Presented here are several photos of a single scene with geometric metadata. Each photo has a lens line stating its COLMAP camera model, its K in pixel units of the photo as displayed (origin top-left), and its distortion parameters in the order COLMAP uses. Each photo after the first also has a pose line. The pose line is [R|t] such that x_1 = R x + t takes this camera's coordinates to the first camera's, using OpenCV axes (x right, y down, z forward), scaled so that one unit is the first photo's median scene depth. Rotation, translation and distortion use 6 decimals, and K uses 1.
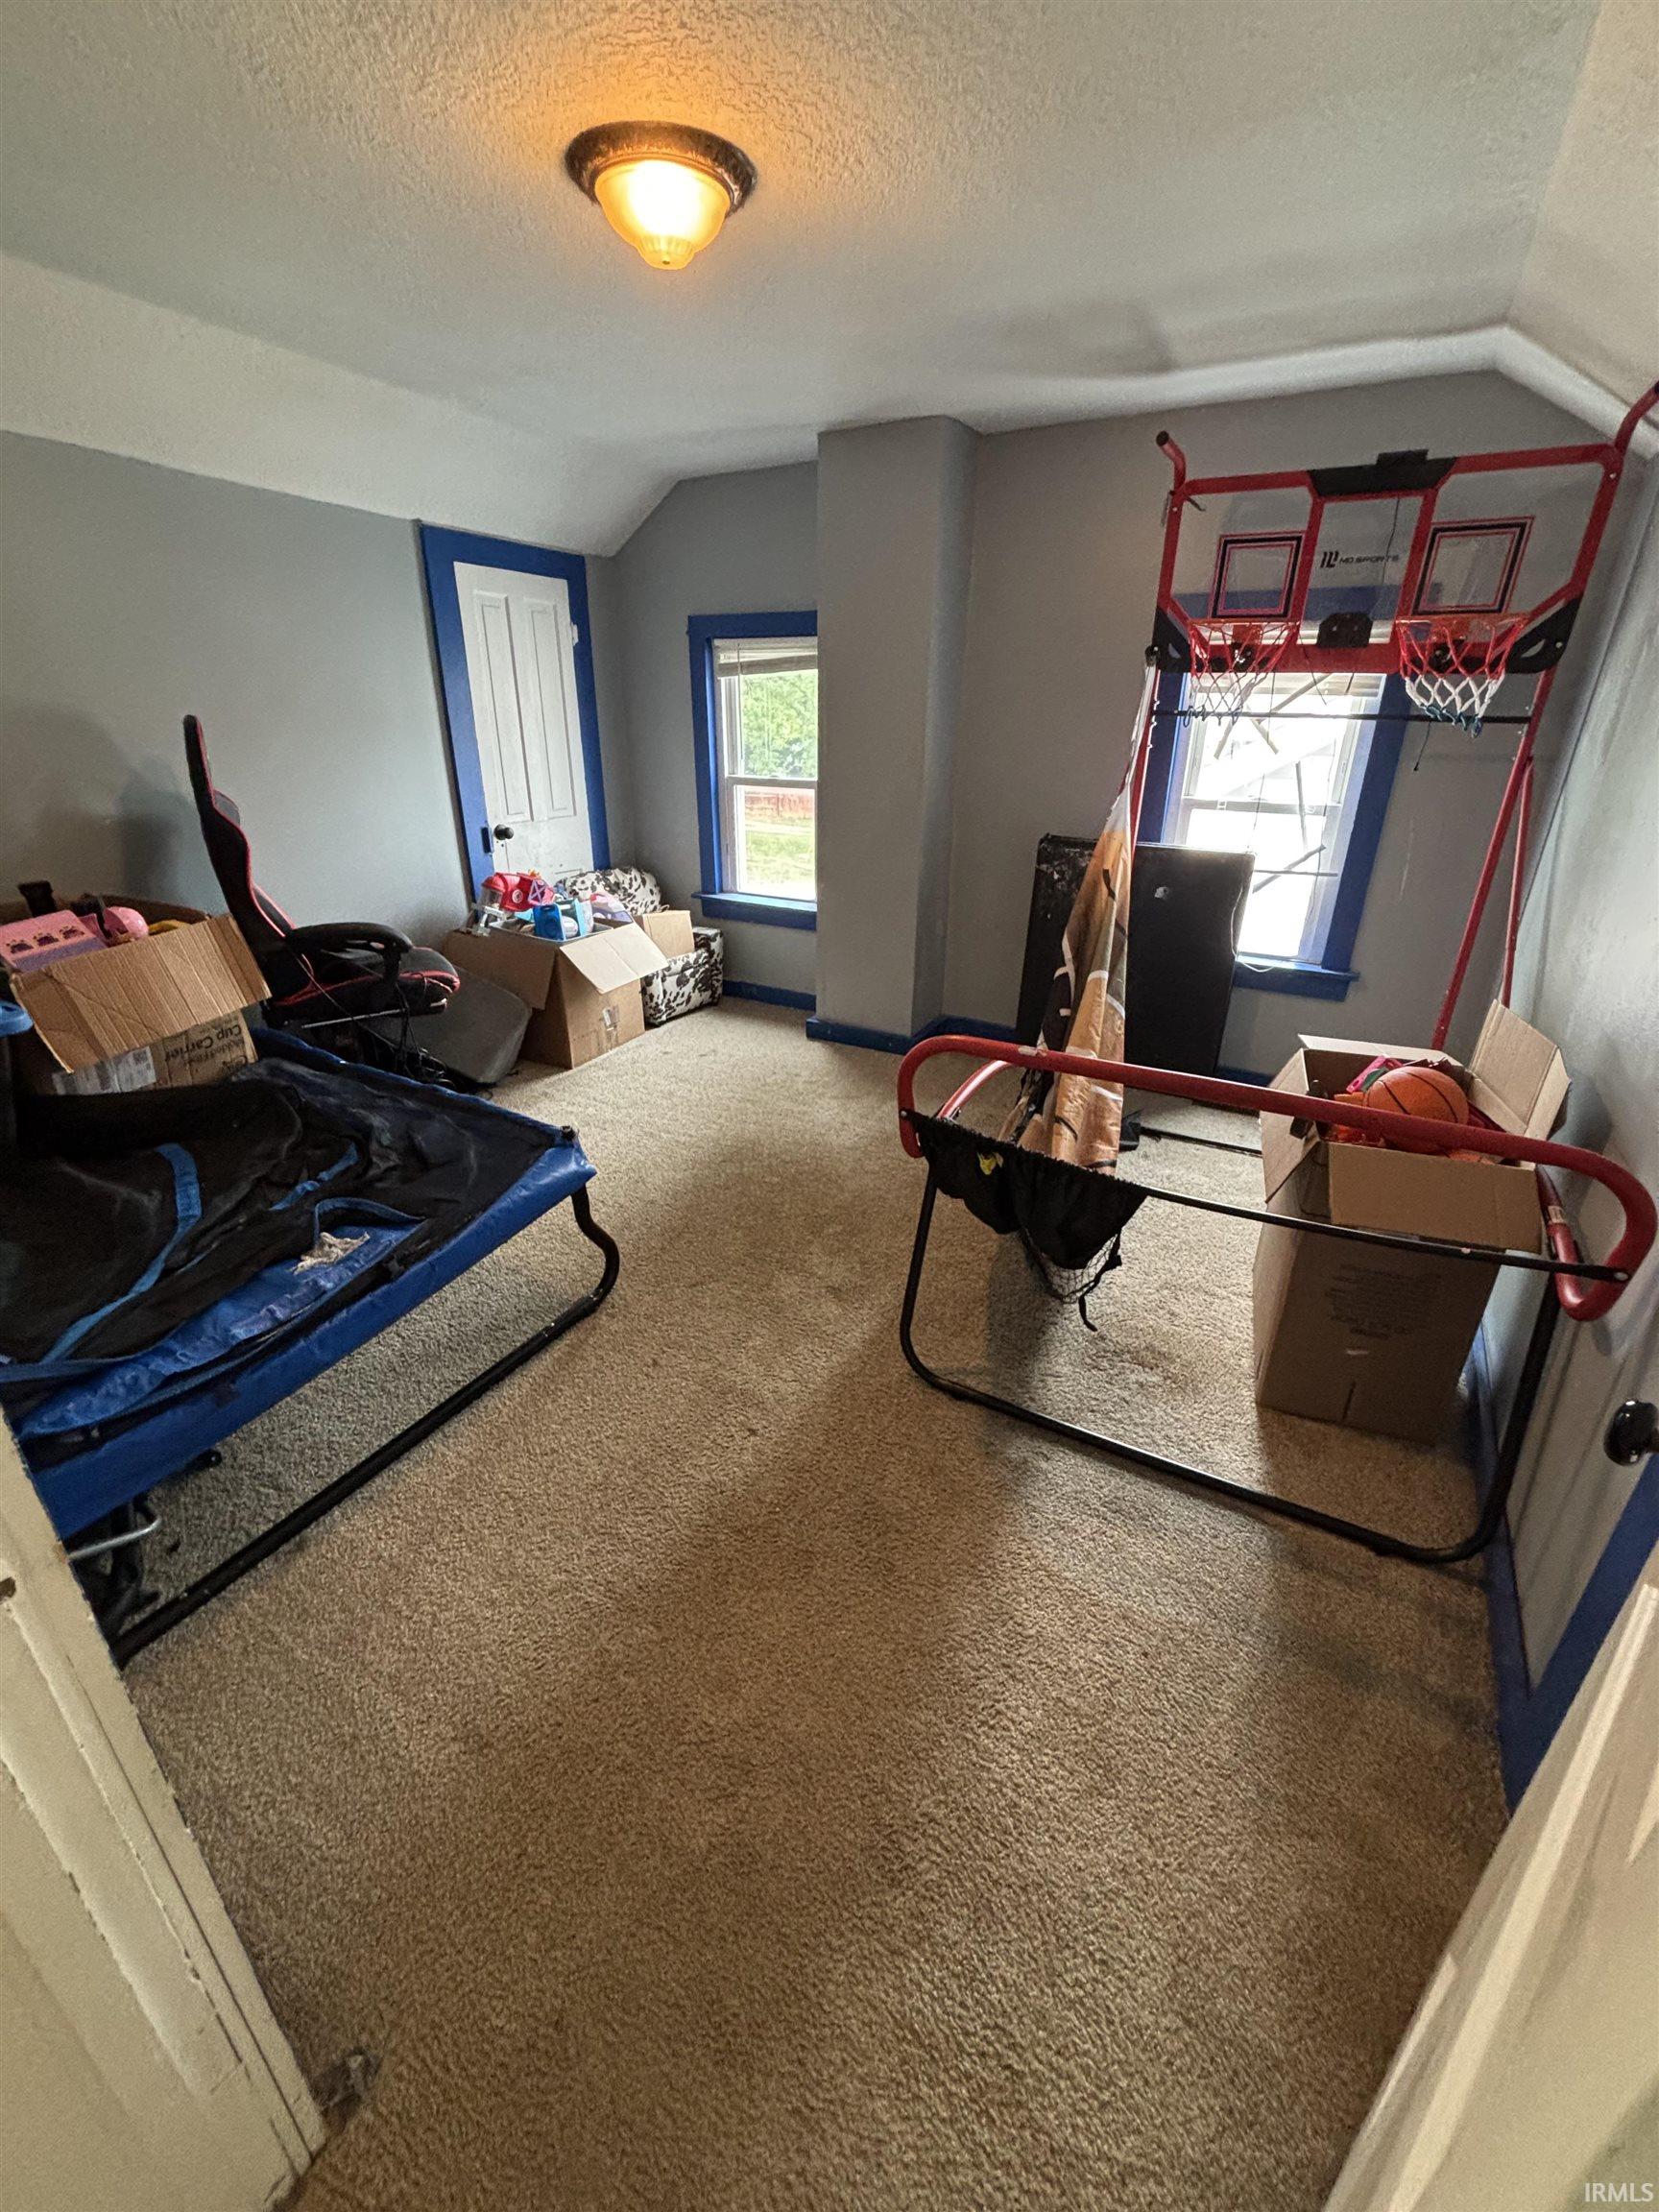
lens RADIAL K [[890.2, 0, 830.8], [0, 890.2, 1105.8], [0, 0, 1]] dist [0.000218, 0.000313]
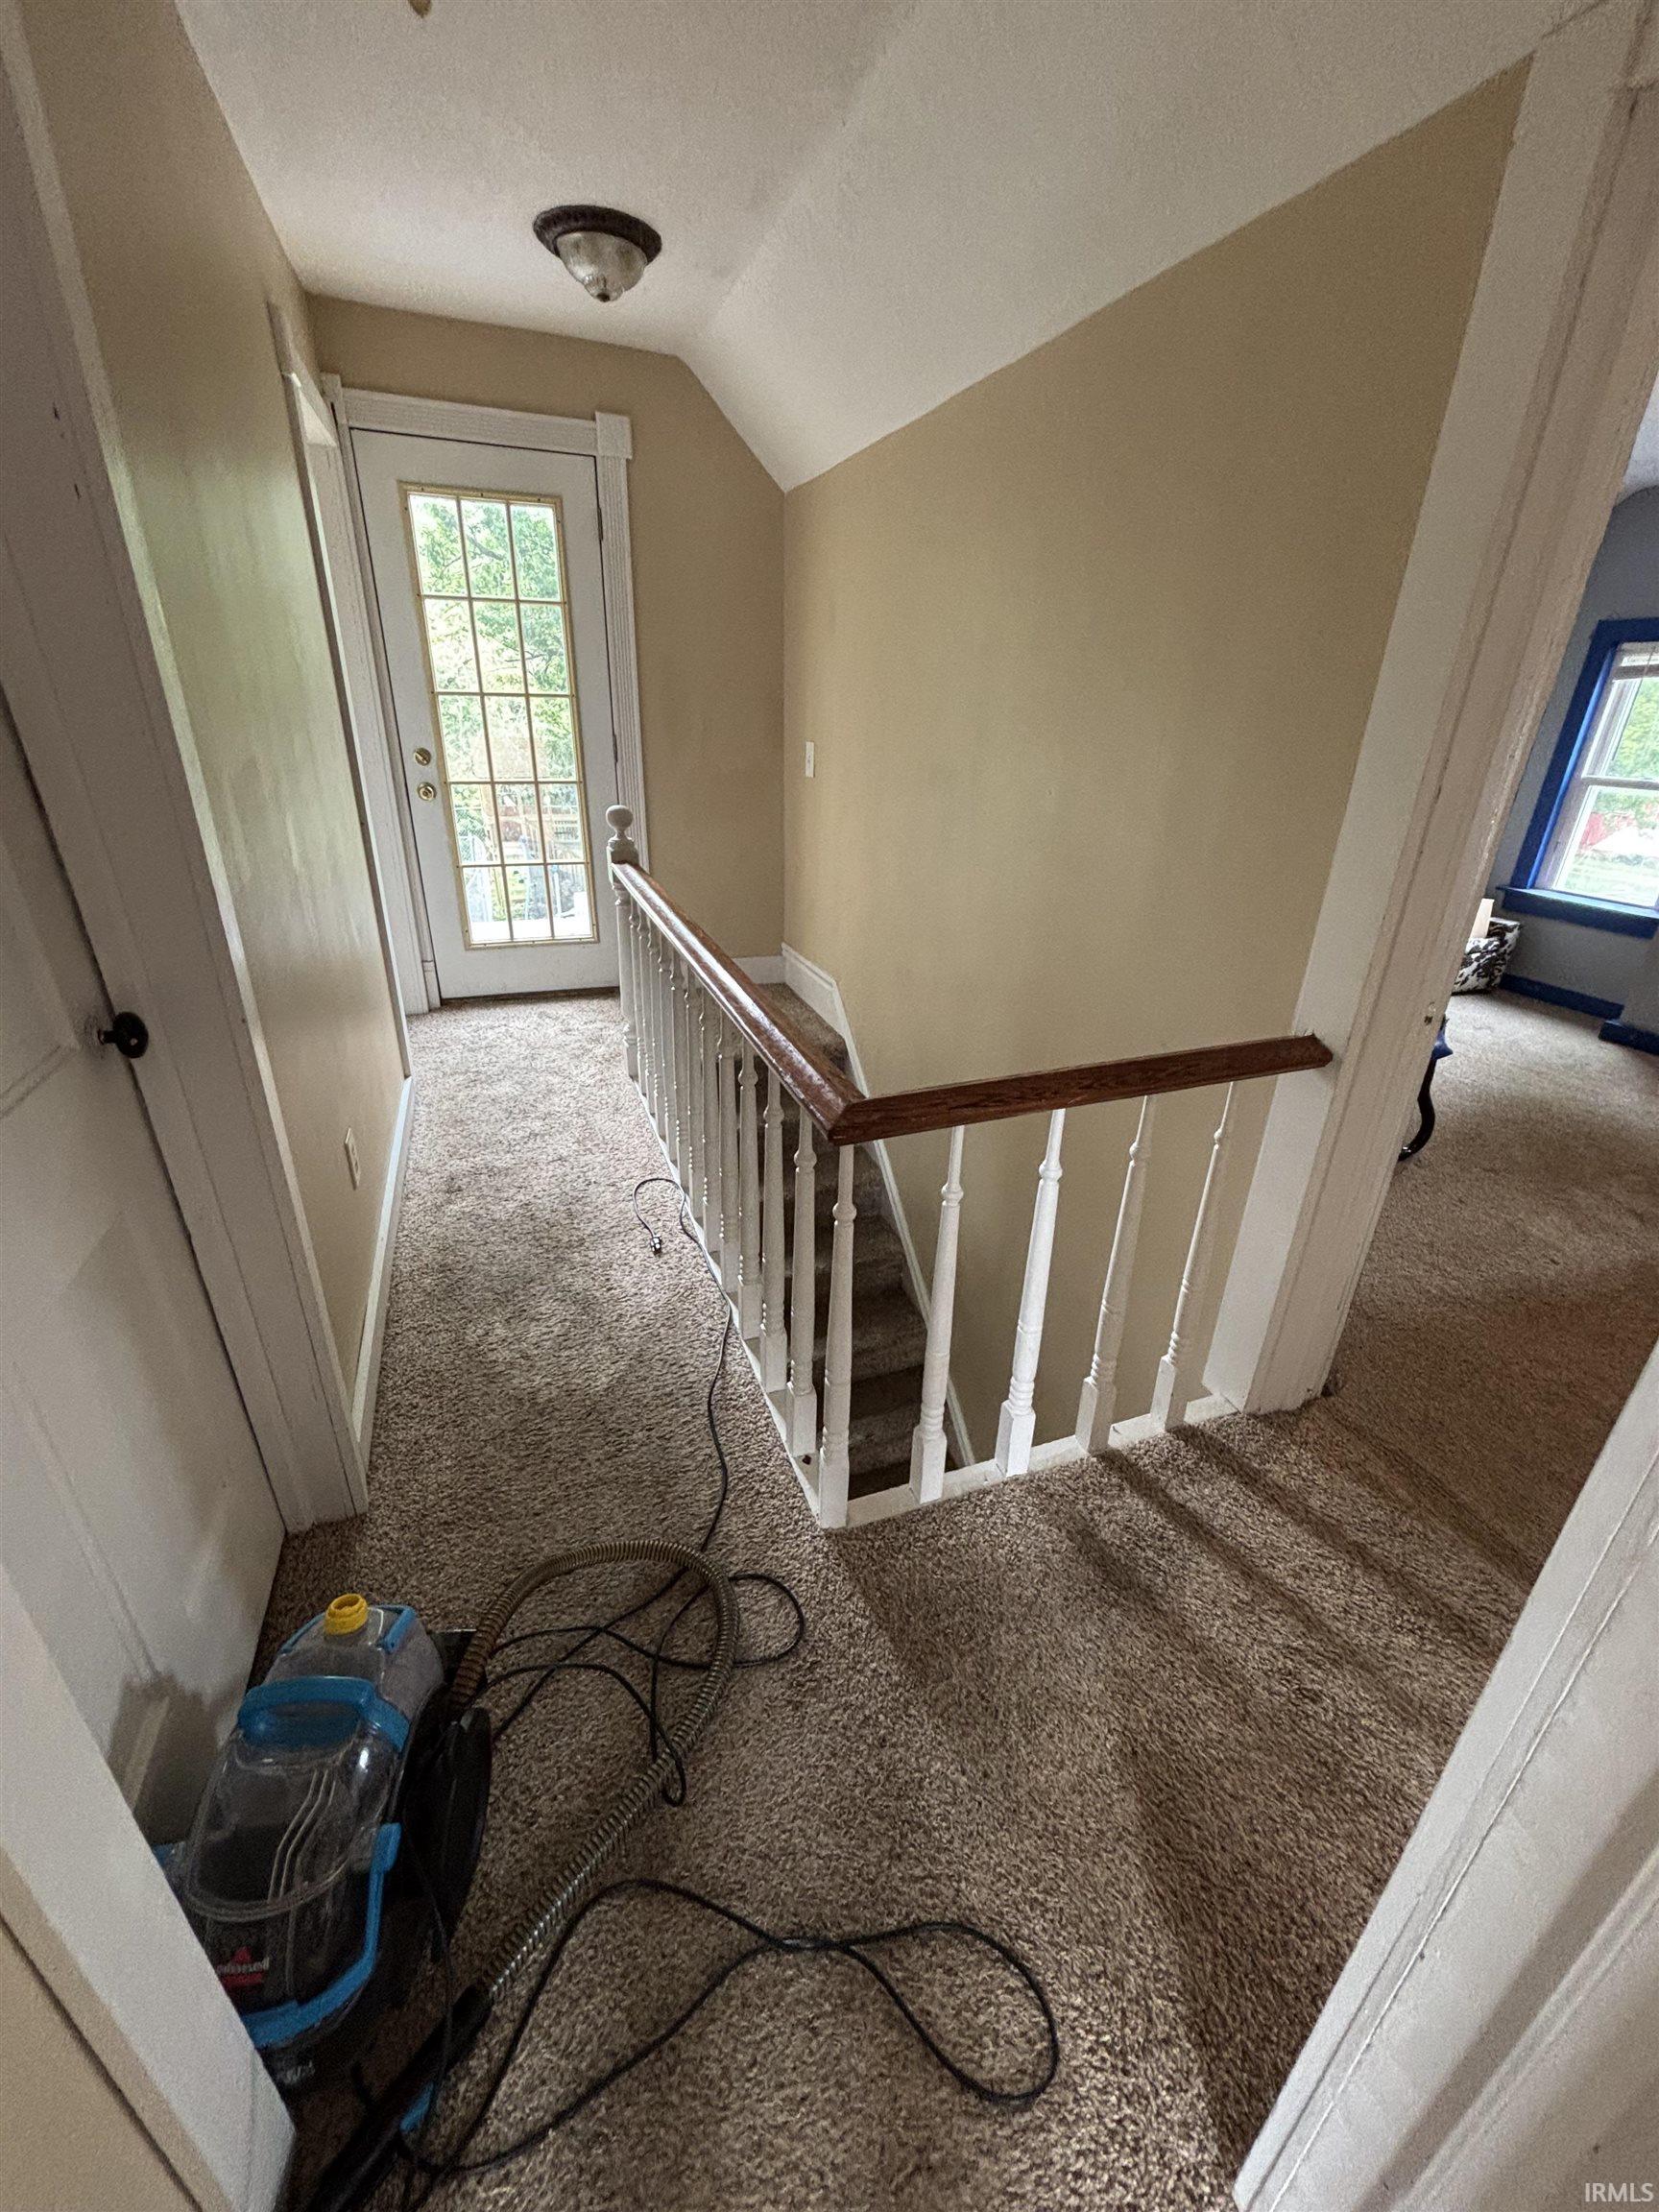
lens RADIAL K [[890.2, 0, 828.0], [0, 890.2, 1094.3], [0, 0, 1]] dist [0.000218, 0.000313]
pose [[0.769278, 0.268110, -0.579938, -0.091662], [-0.275235, 0.958216, 0.077897, 0.136754], [0.576591, 0.099694, 0.810928, -0.287989]]
